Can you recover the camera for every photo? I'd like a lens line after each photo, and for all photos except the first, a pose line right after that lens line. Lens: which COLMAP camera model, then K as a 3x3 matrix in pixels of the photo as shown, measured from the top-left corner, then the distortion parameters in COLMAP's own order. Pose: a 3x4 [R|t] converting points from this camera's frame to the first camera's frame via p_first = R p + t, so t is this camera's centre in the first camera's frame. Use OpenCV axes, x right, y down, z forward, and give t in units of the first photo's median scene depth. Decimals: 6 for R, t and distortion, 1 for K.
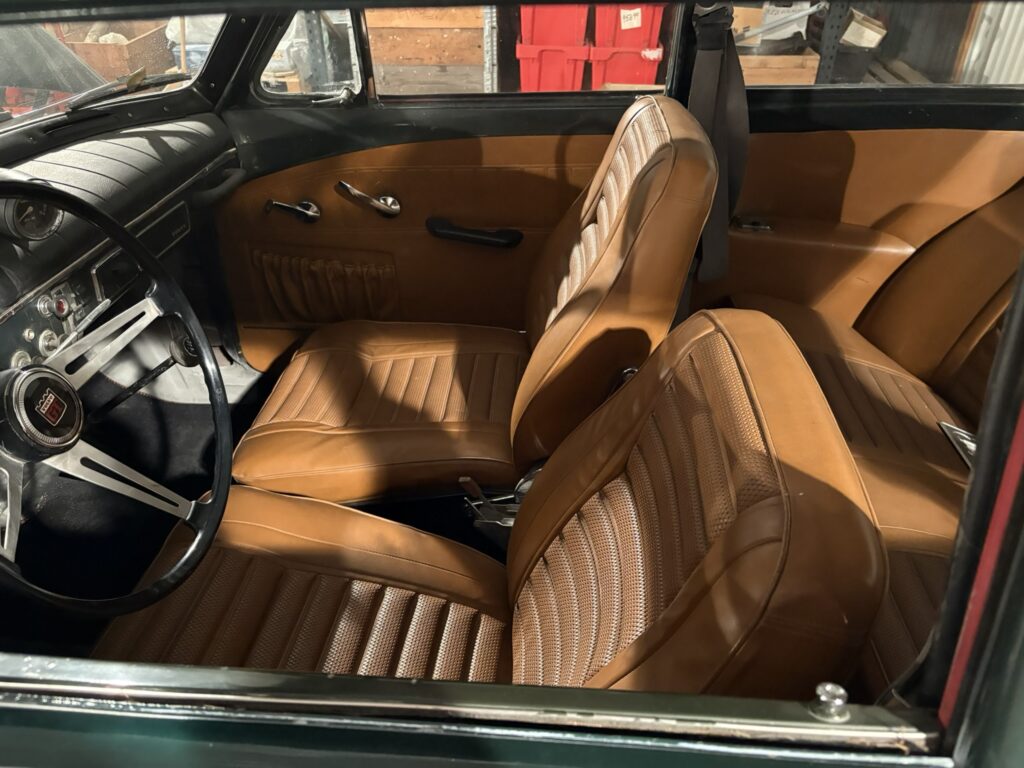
lens RADIAL K [[767.9, 0, 512.0], [0, 767.9, 384.0], [0, 0, 1]] dist [0.072792, -0.091793]
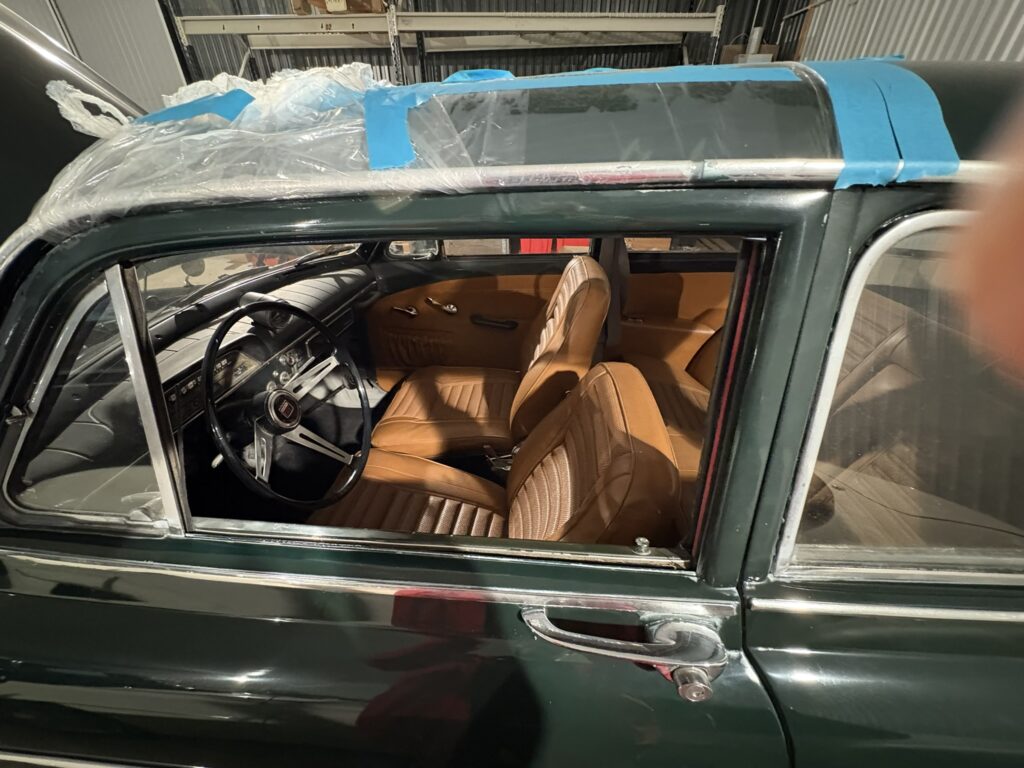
lens RADIAL K [[404.4, 0, 511.8], [0, 404.4, 383.0], [0, 0, 1]] dist [0.003205, -0.000126]
pose [[0.999855, 0.002770, -0.016801, 0.021758], [-0.003396, 0.999297, -0.037336, -0.000856], [0.016686, 0.037388, 0.999162, -0.052572]]
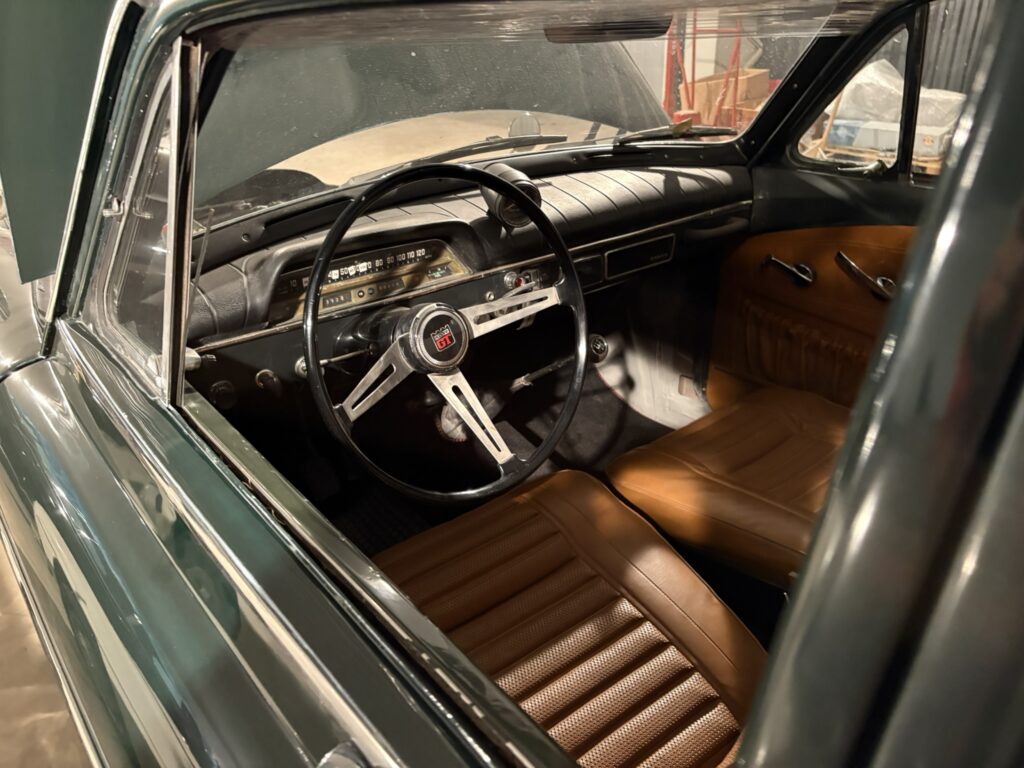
lens RADIAL K [[767.9, 0, 512.0], [0, 767.9, 384.0], [0, 0, 1]] dist [0.072792, -0.091793]
pose [[0.702615, 0.320934, -0.635085, 0.221424], [-0.375572, 0.925328, 0.052098, -0.006820], [0.604382, 0.201916, 0.770683, 0.050898]]
